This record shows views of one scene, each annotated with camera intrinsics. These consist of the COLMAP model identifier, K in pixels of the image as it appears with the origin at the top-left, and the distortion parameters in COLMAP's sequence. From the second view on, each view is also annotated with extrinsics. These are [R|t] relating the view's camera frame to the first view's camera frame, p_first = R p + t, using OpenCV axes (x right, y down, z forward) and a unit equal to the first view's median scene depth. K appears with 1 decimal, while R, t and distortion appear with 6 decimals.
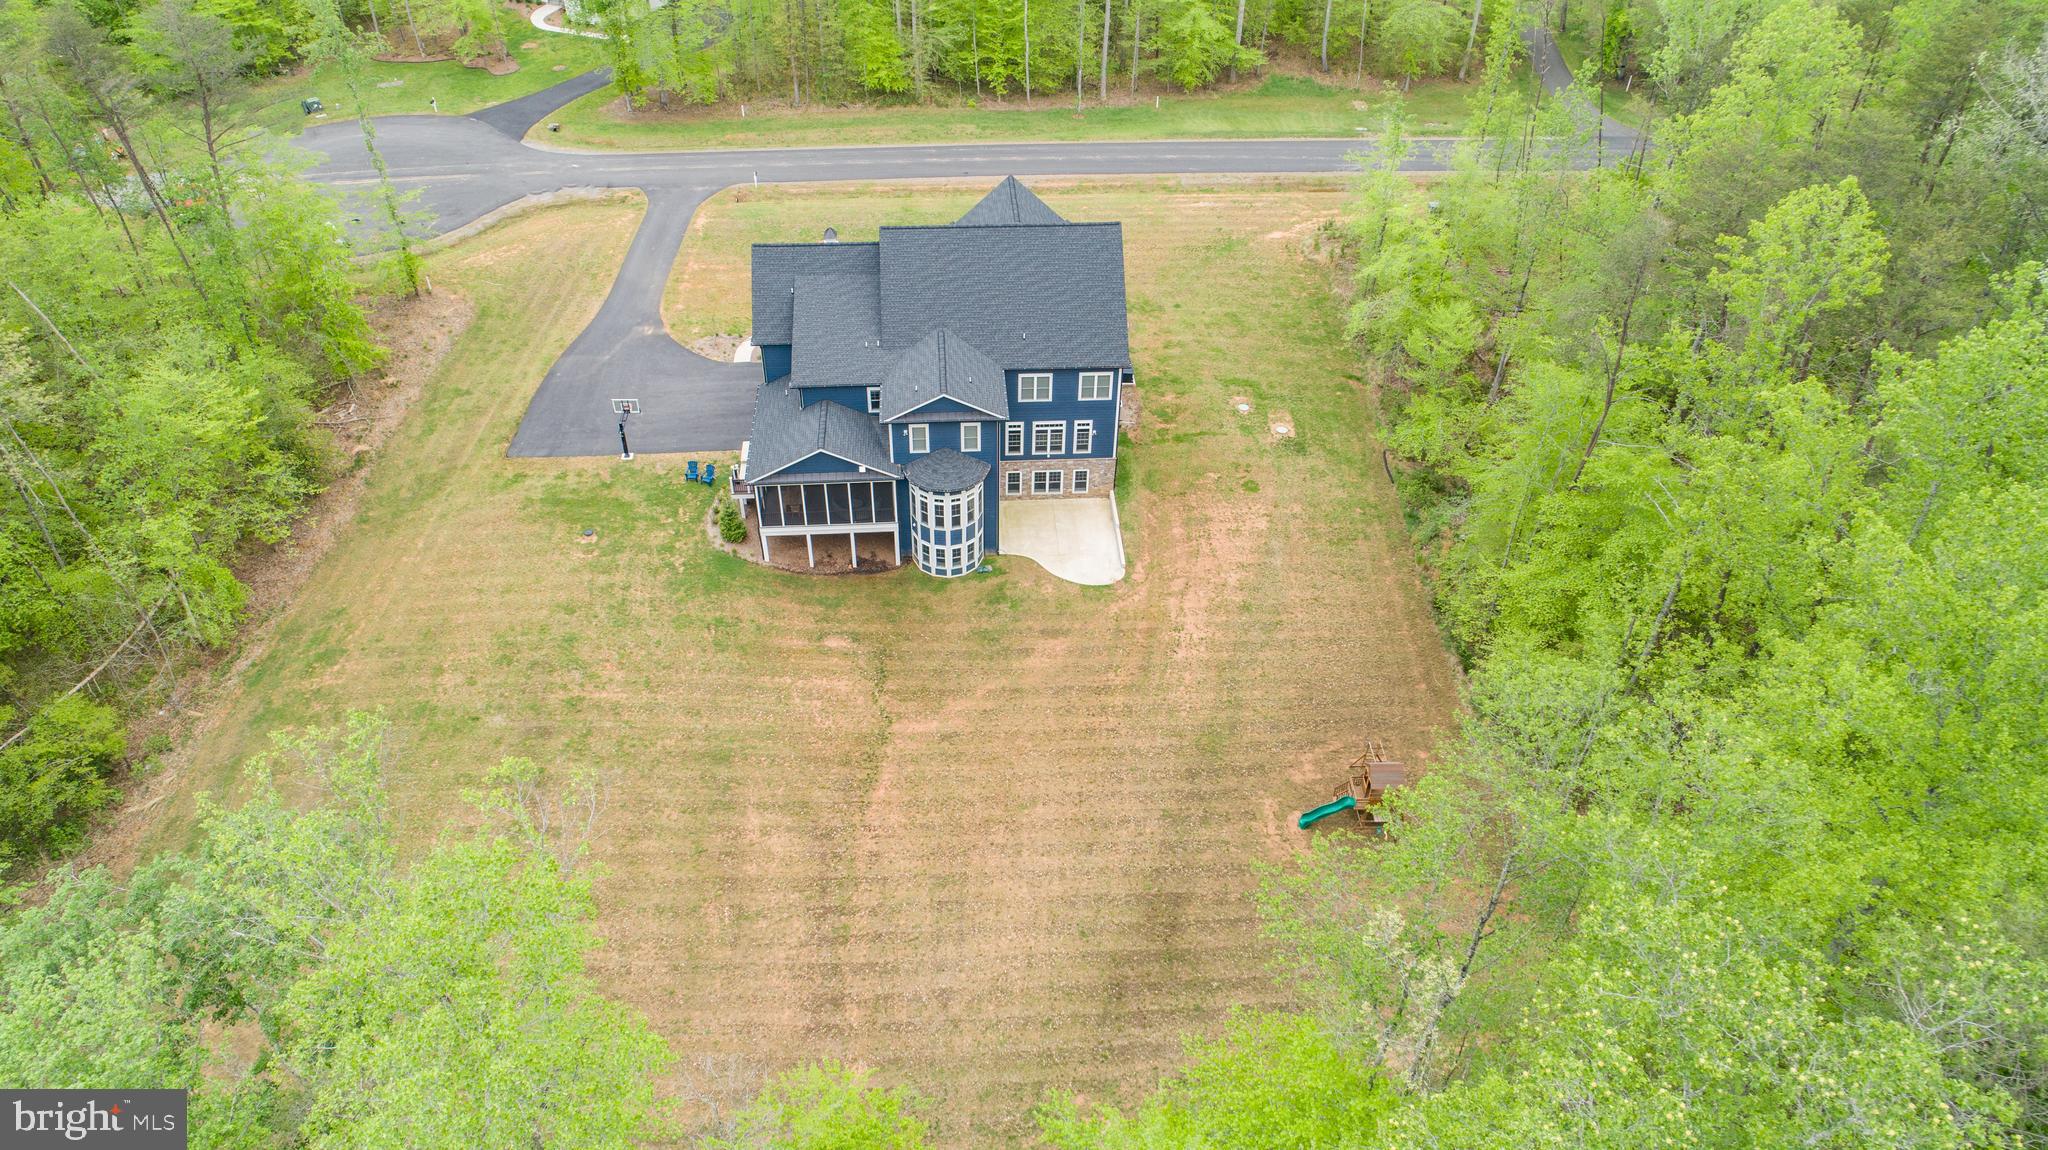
lens RADIAL K [[1379.1, 0, 1020.4], [0, 1379.1, 578.3], [0, 0, 1]] dist [-0.013016, 0.011739]
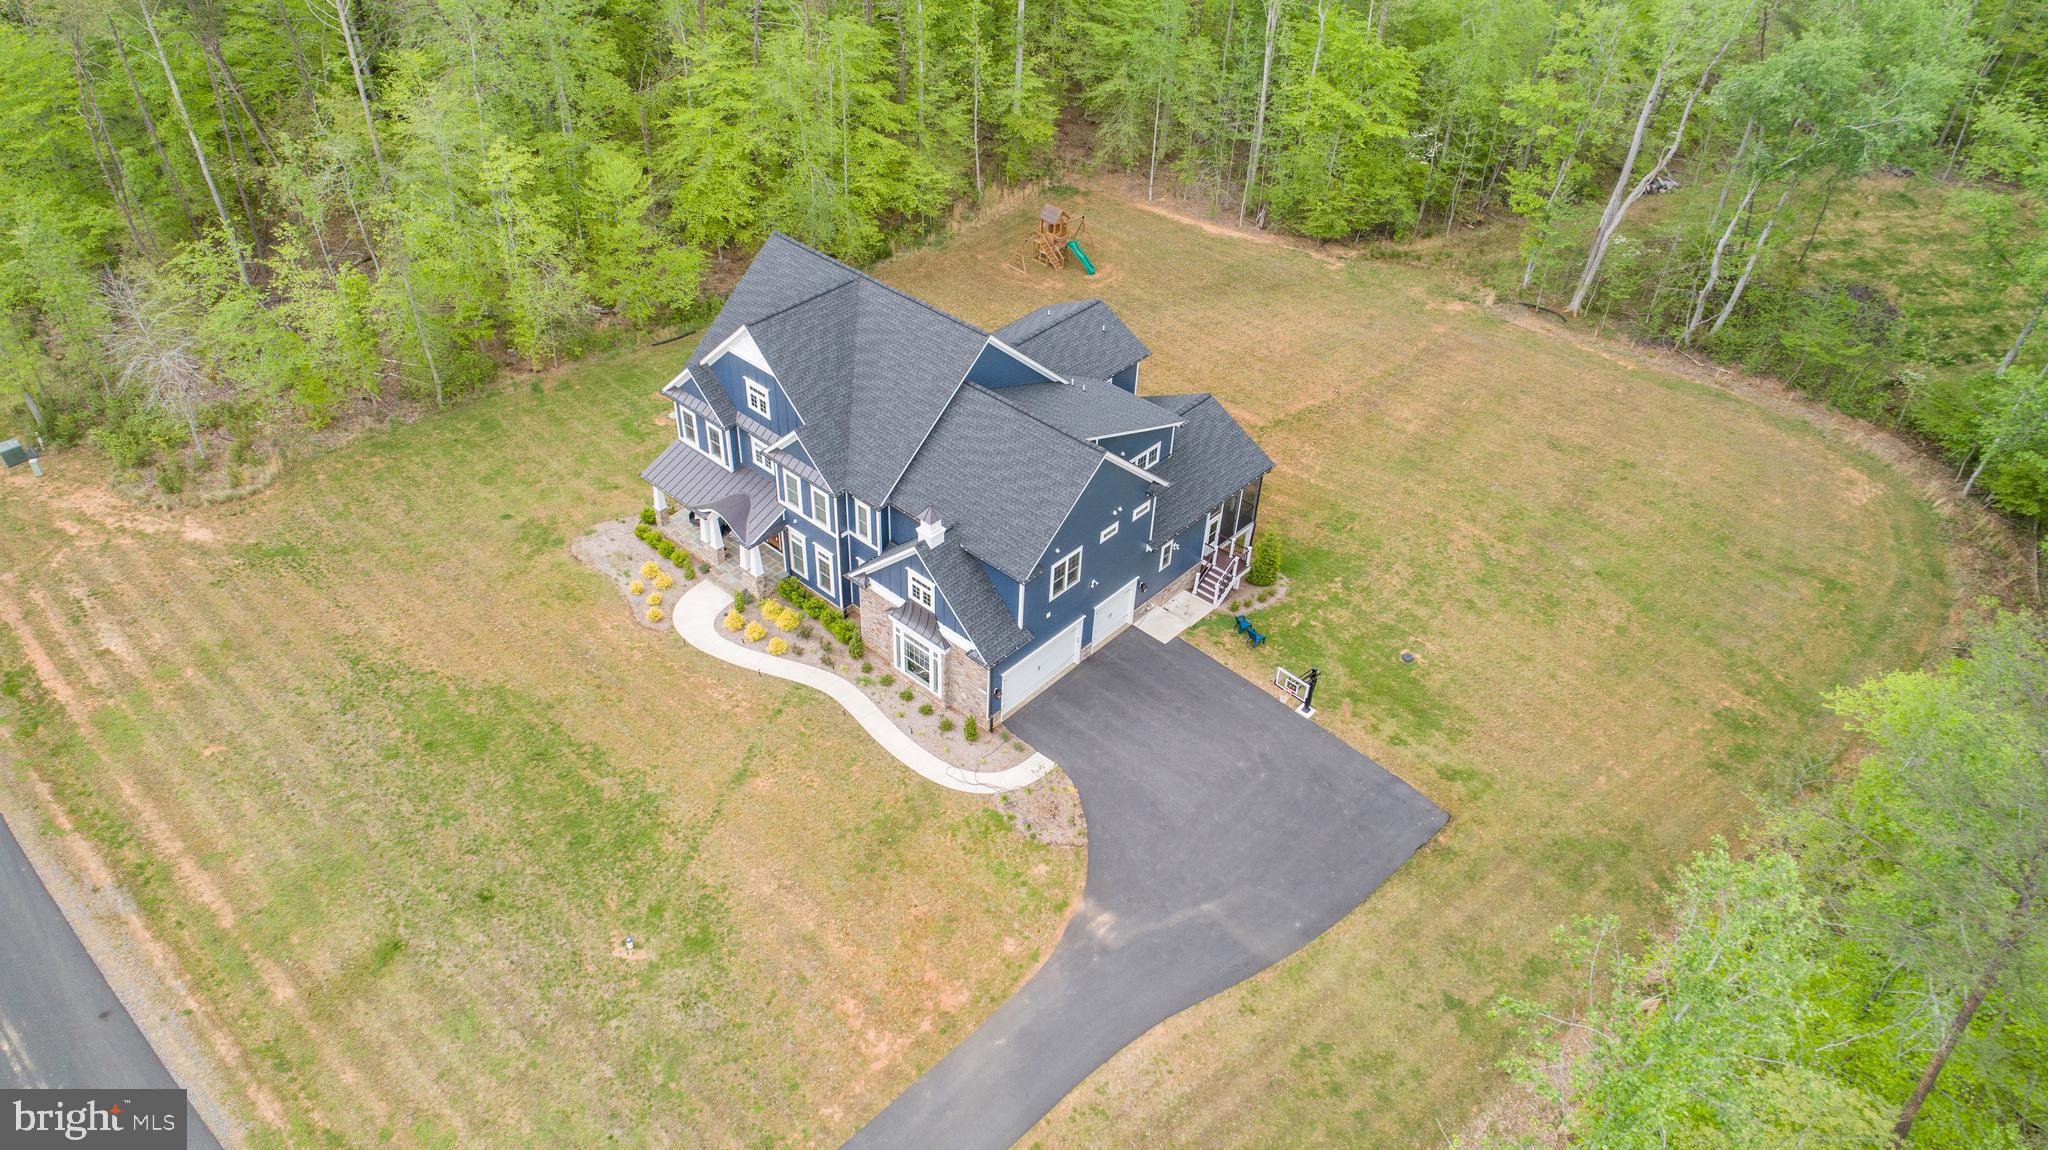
lens RADIAL K [[1379.1, 0, 1020.4], [0, 1379.1, 578.3], [0, 0, 1]] dist [-0.013016, 0.011739]
pose [[-0.696880, -0.478333, 0.534374, -0.547655], [0.437053, 0.307518, 0.845232, -0.800081], [-0.568632, 0.822575, -0.005246, 1.065918]]
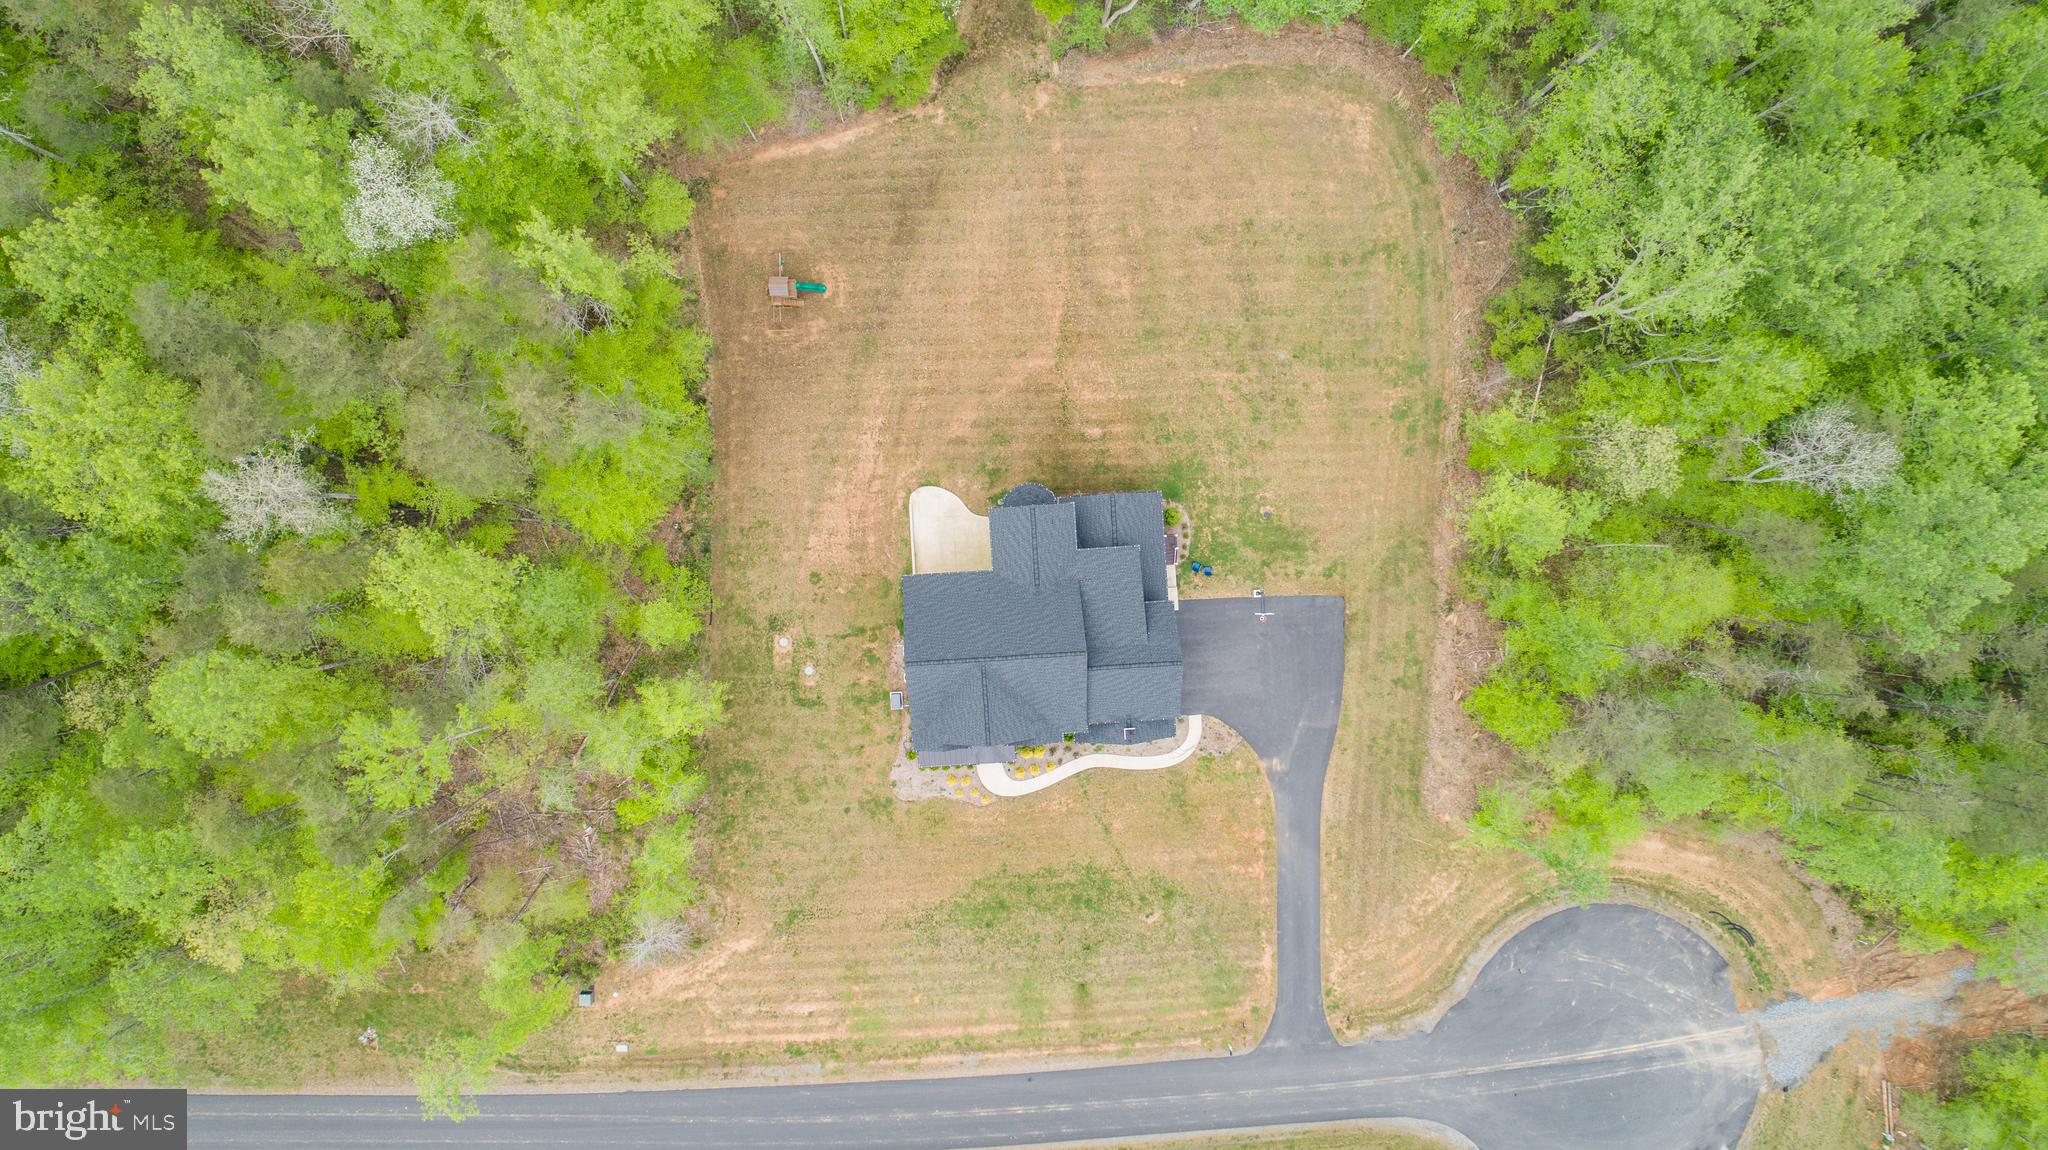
lens RADIAL K [[1379.1, 0, 1020.4], [0, 1379.1, 578.3], [0, 0, 1]] dist [-0.013016, 0.011739]
pose [[-0.999123, -0.003296, -0.041744, 0.016964], [-0.029060, -0.663153, 0.747919, -1.165191], [-0.030148, 0.748476, 0.662476, 0.061803]]
